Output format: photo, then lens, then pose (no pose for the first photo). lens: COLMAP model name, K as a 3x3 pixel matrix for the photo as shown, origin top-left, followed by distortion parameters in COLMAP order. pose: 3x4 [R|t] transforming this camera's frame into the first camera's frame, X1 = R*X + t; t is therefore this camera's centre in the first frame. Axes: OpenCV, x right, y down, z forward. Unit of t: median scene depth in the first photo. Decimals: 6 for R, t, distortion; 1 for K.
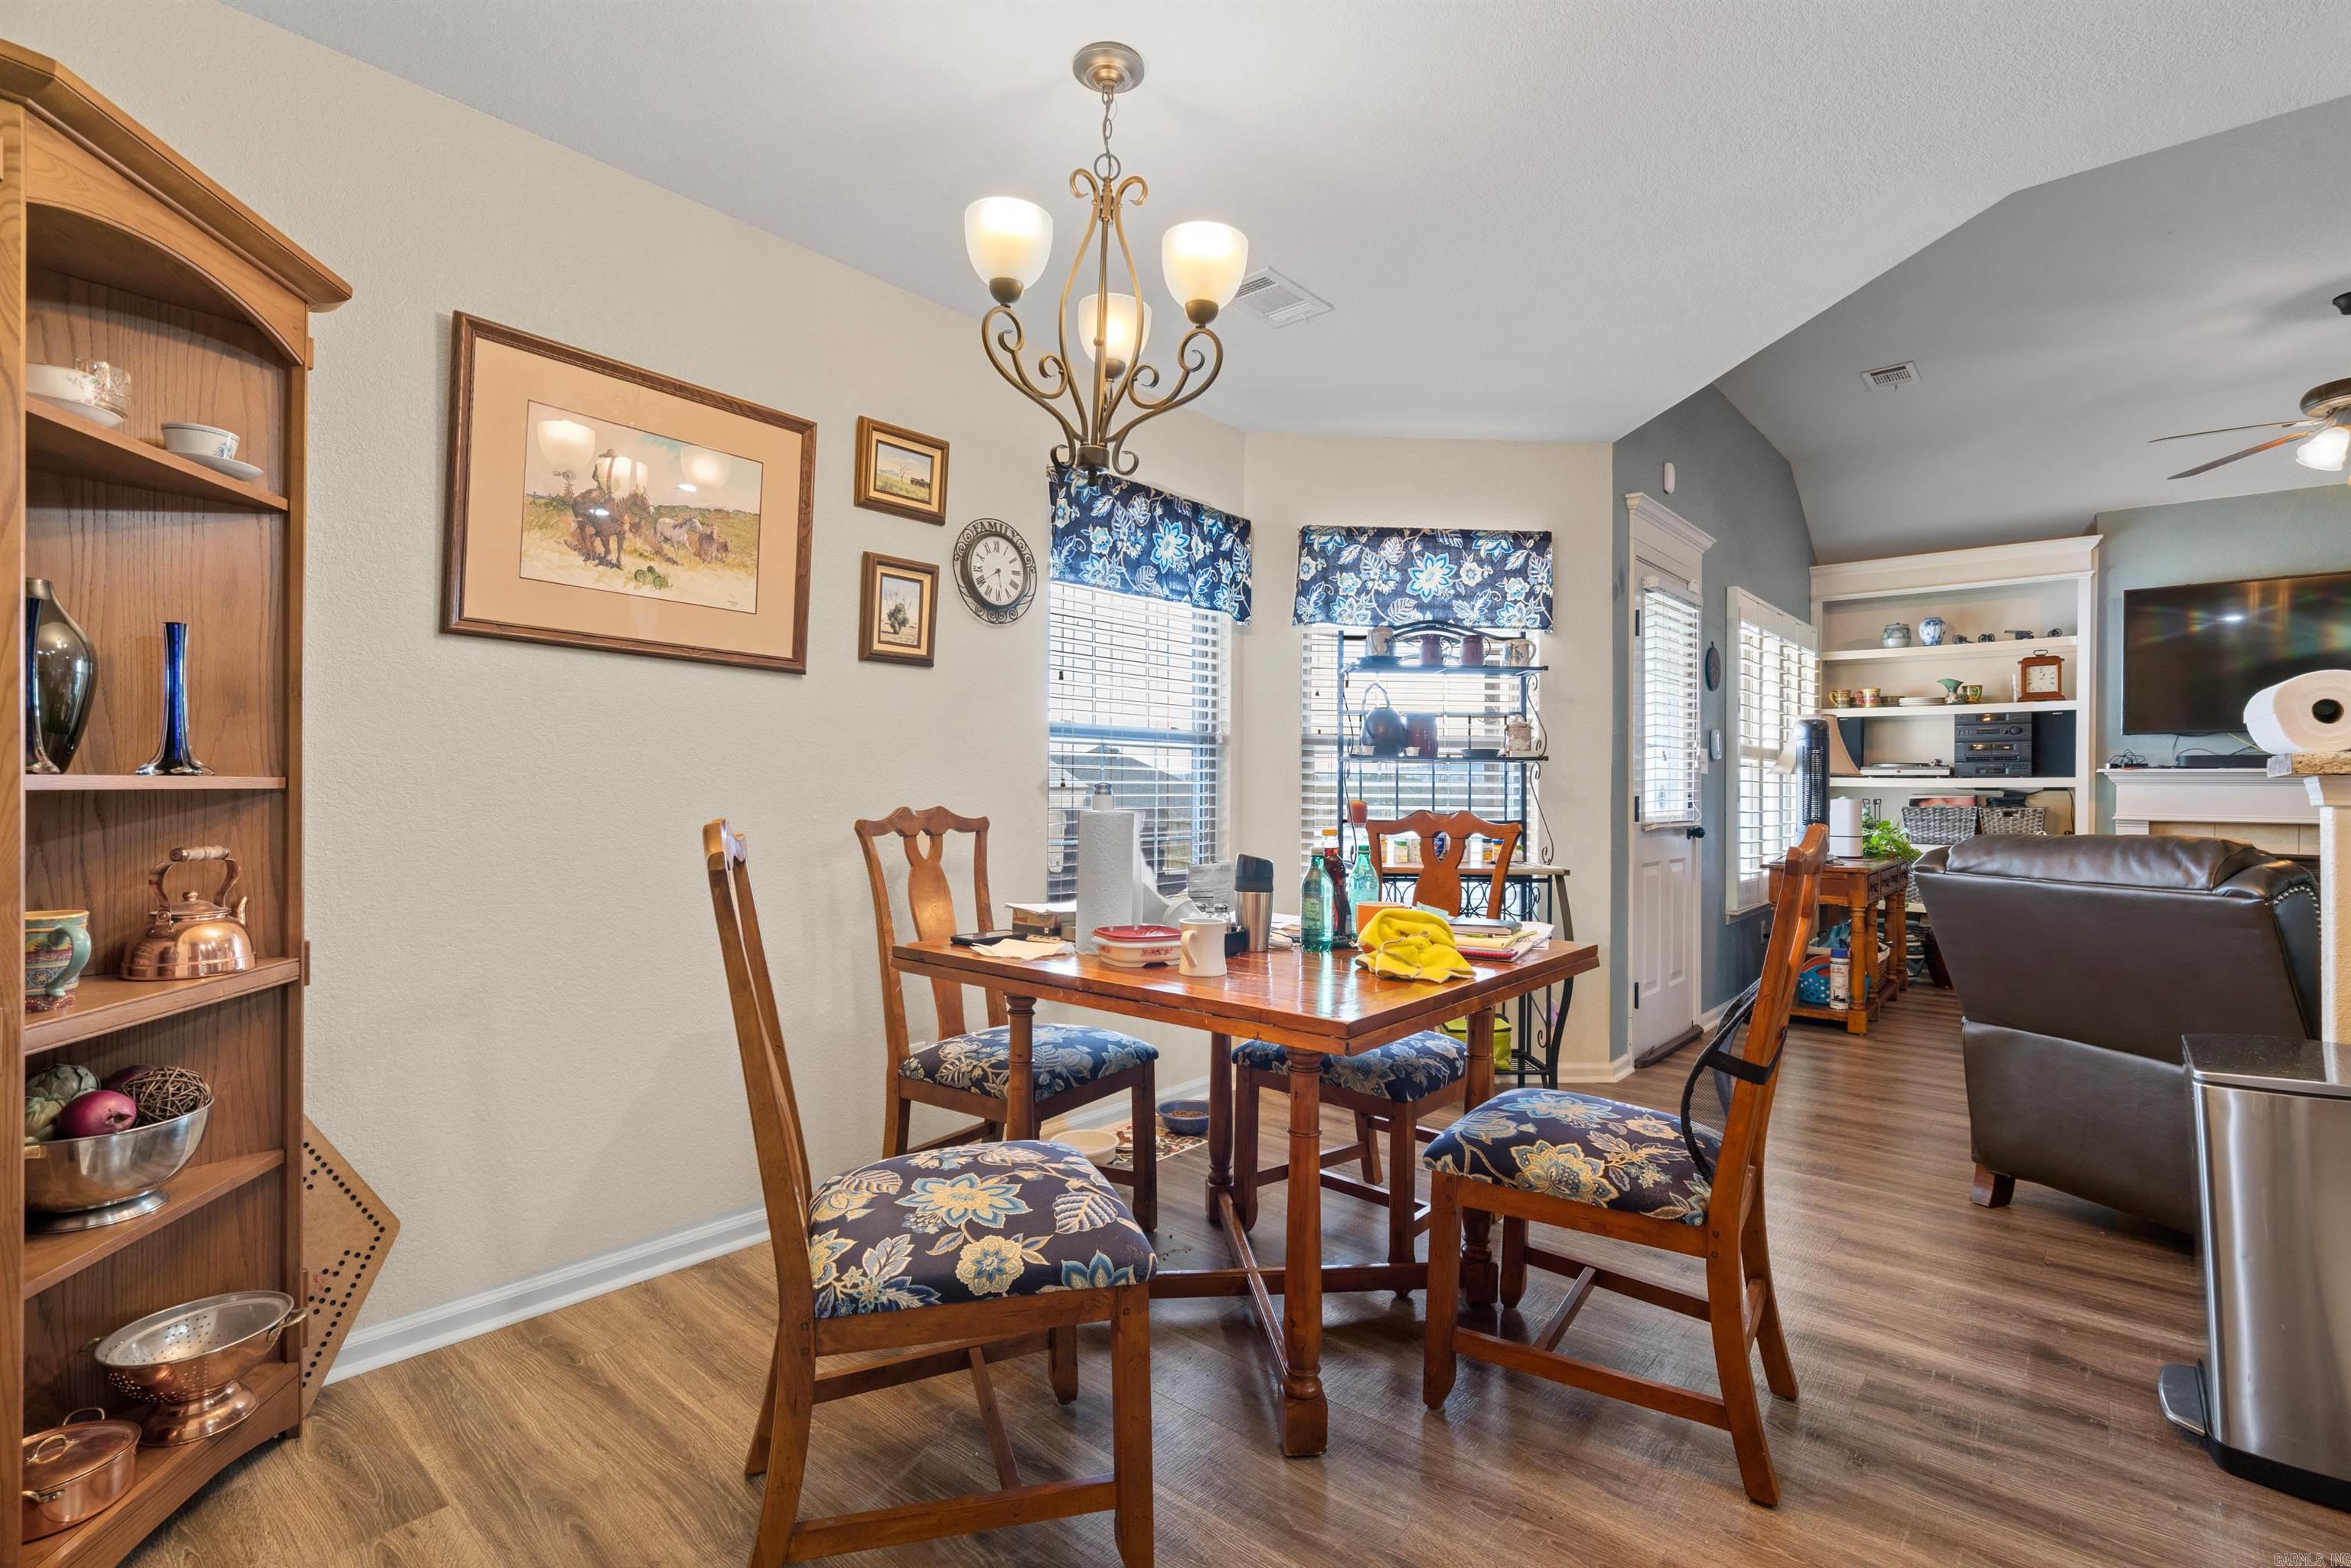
lens RADIAL K [[1065.8, 0, 1164.5], [0, 1065.8, 788.3], [0, 0, 1]] dist [0.001764, -0.000657]
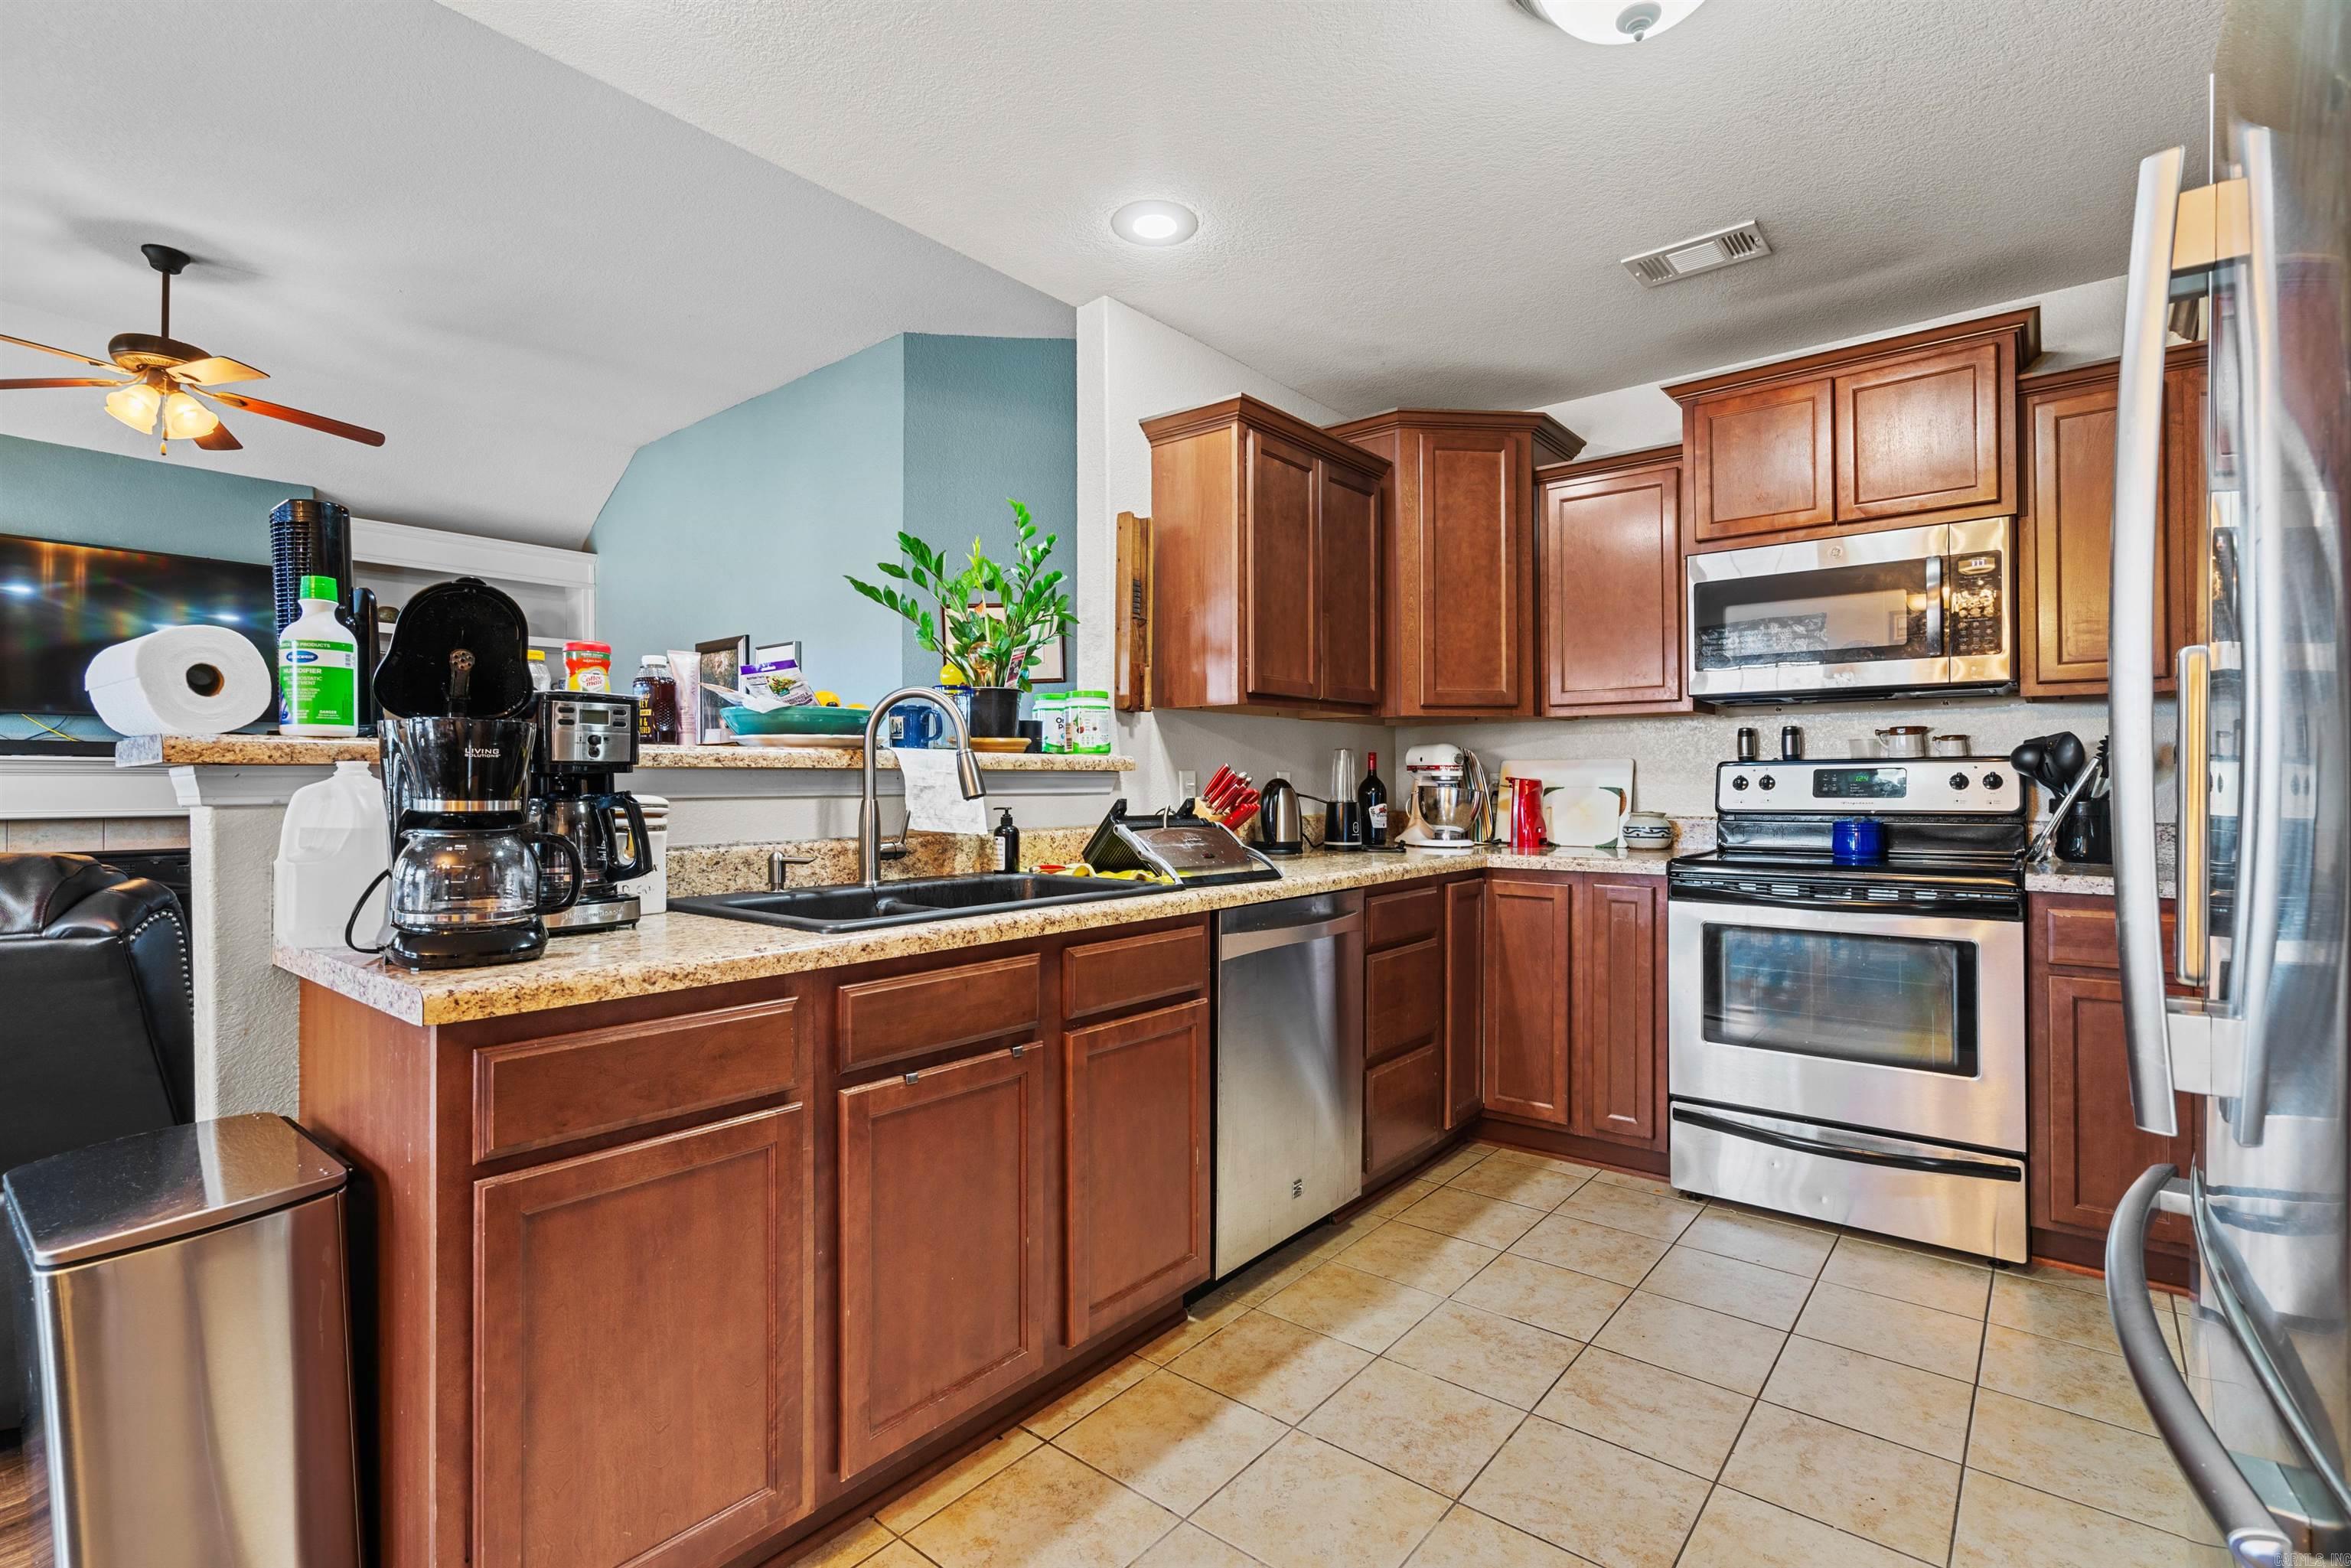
lens RADIAL K [[1084.7, 0, 1175.5], [0, 1084.7, 784.0], [0, 0, 1]] dist [0.000253, 0.000259]
pose [[-0.035224, -0.007425, 0.999352, 0.097892], [0.001801, 0.999970, 0.007493, -0.001113], [-0.999378, 0.002064, -0.035210, 0.111457]]
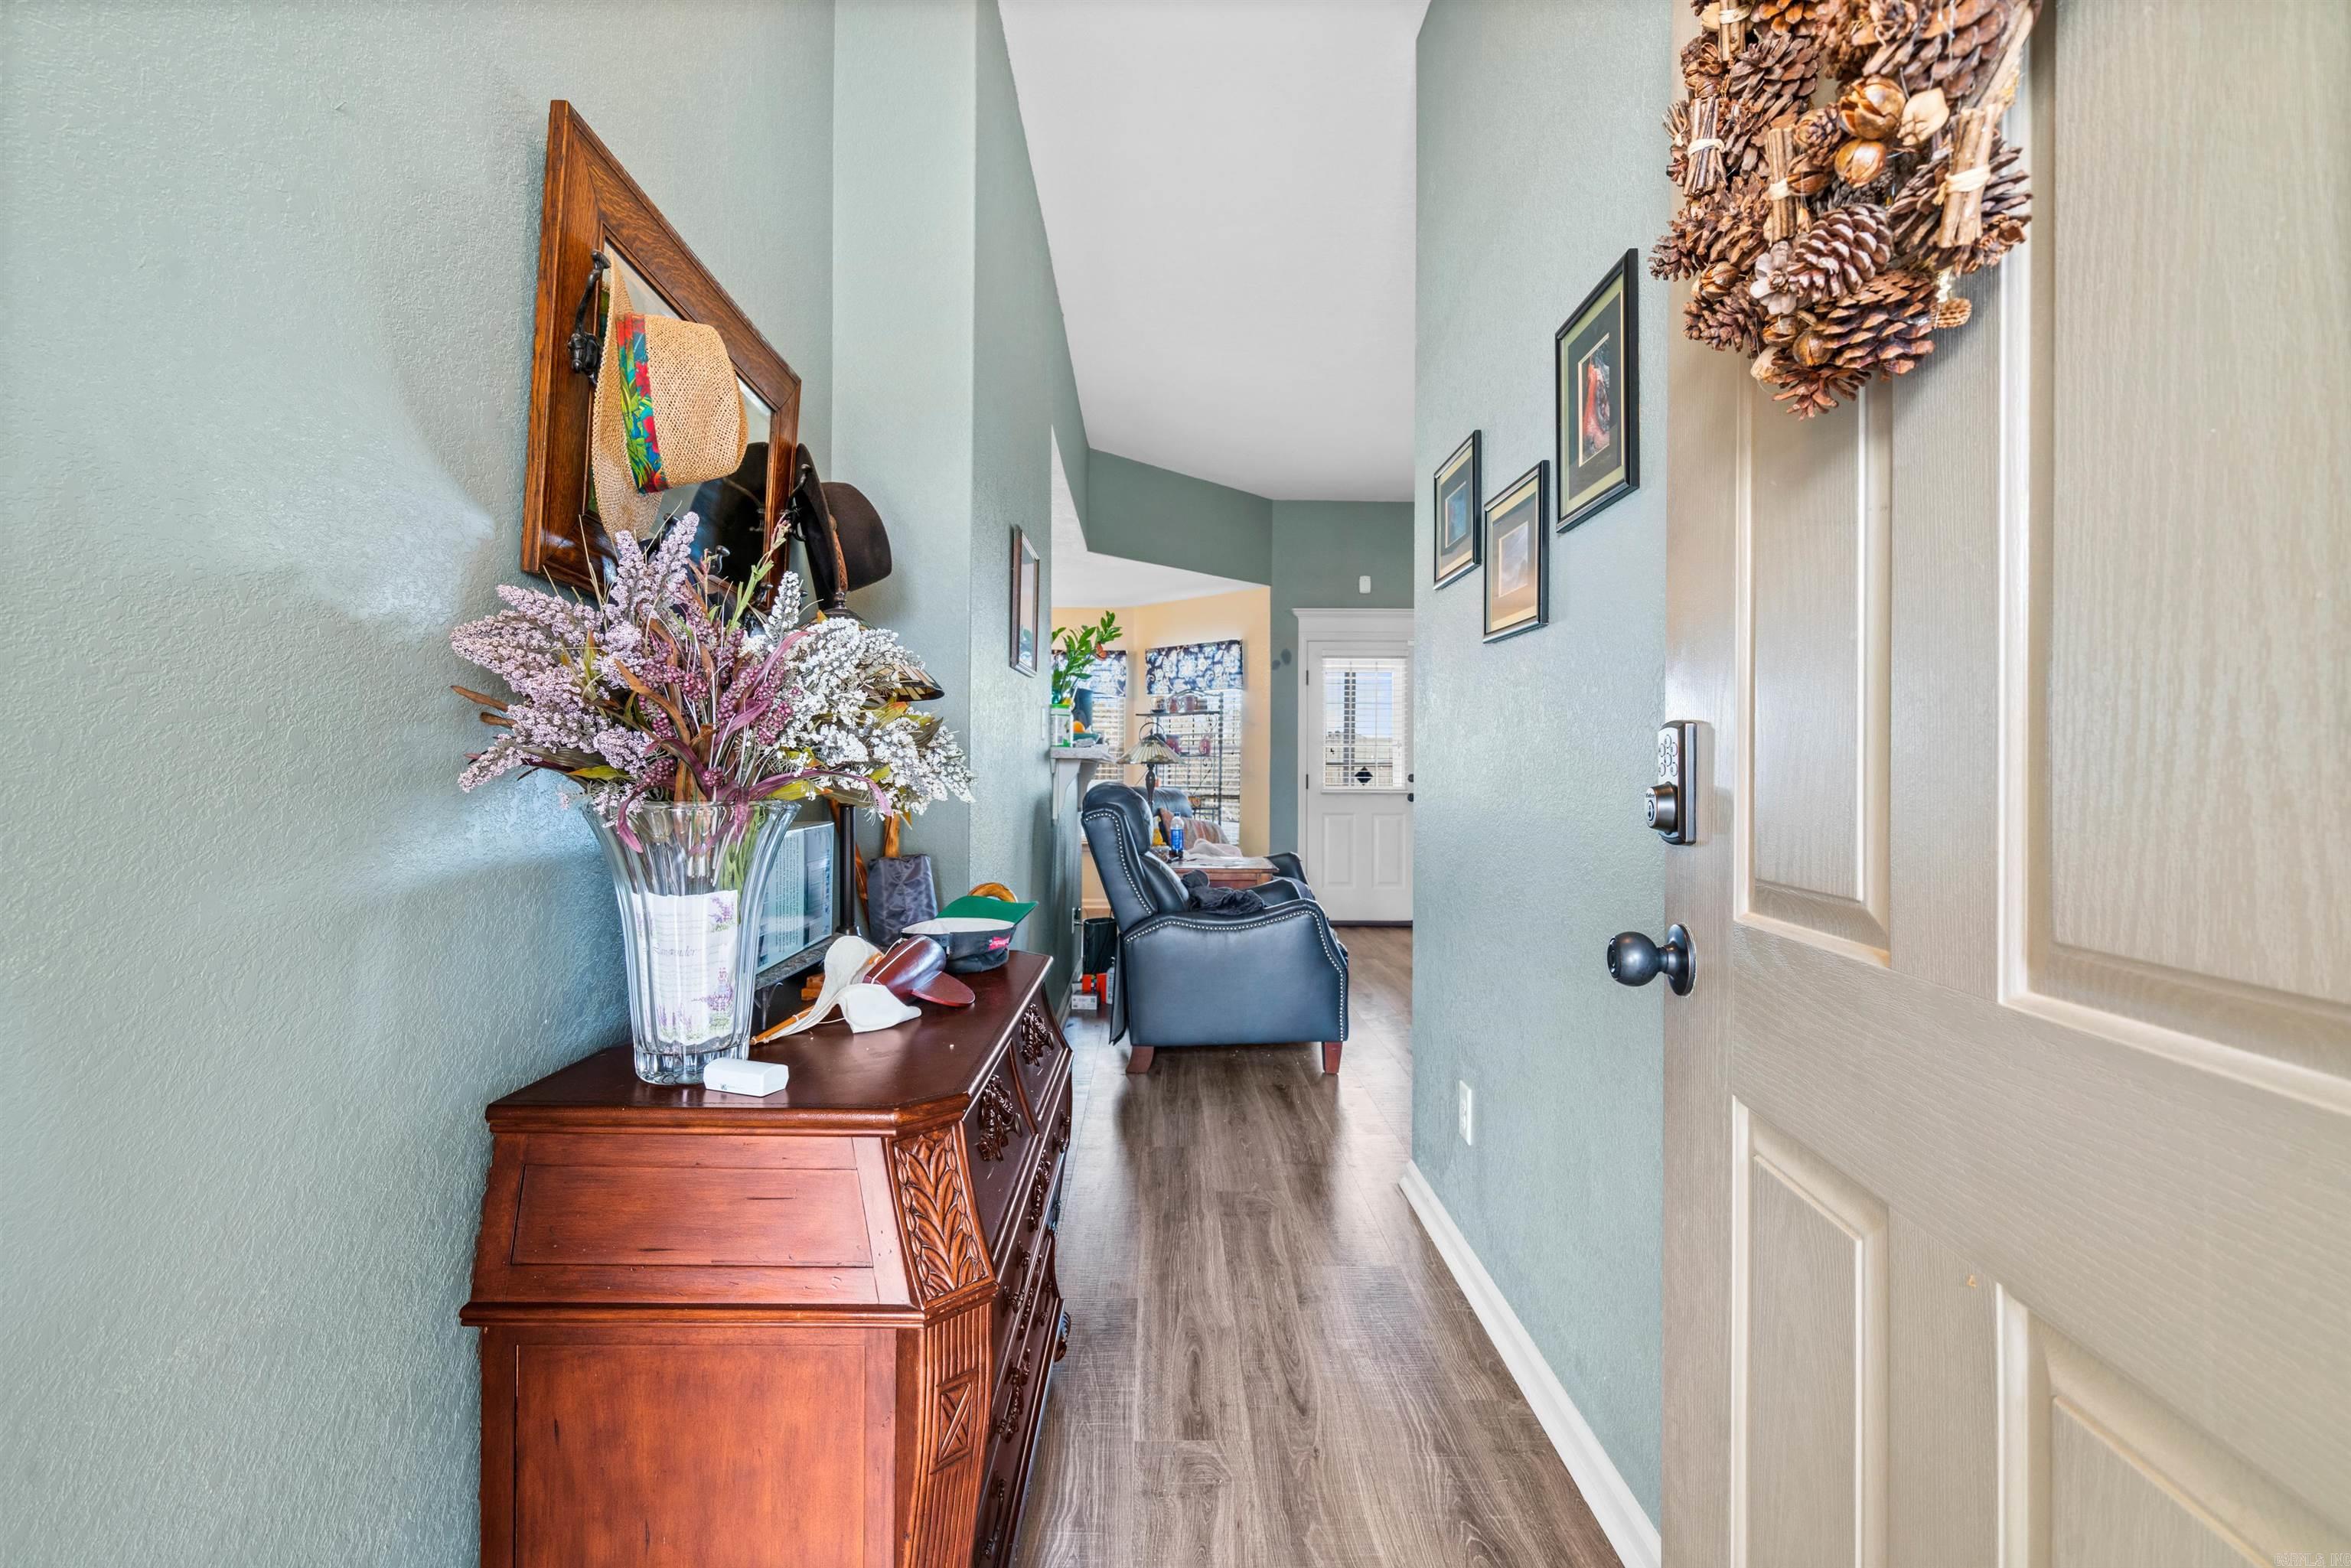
lens RADIAL K [[1065.8, 0, 1164.5], [0, 1065.8, 788.3], [0, 0, 1]] dist [0.001764, -0.000657]
pose [[0.672263, 0.003303, -0.740305, 1.278342], [0.000096, 0.999990, 0.004549, 0.018058], [0.740312, -0.003129, 0.672256, -0.305585]]
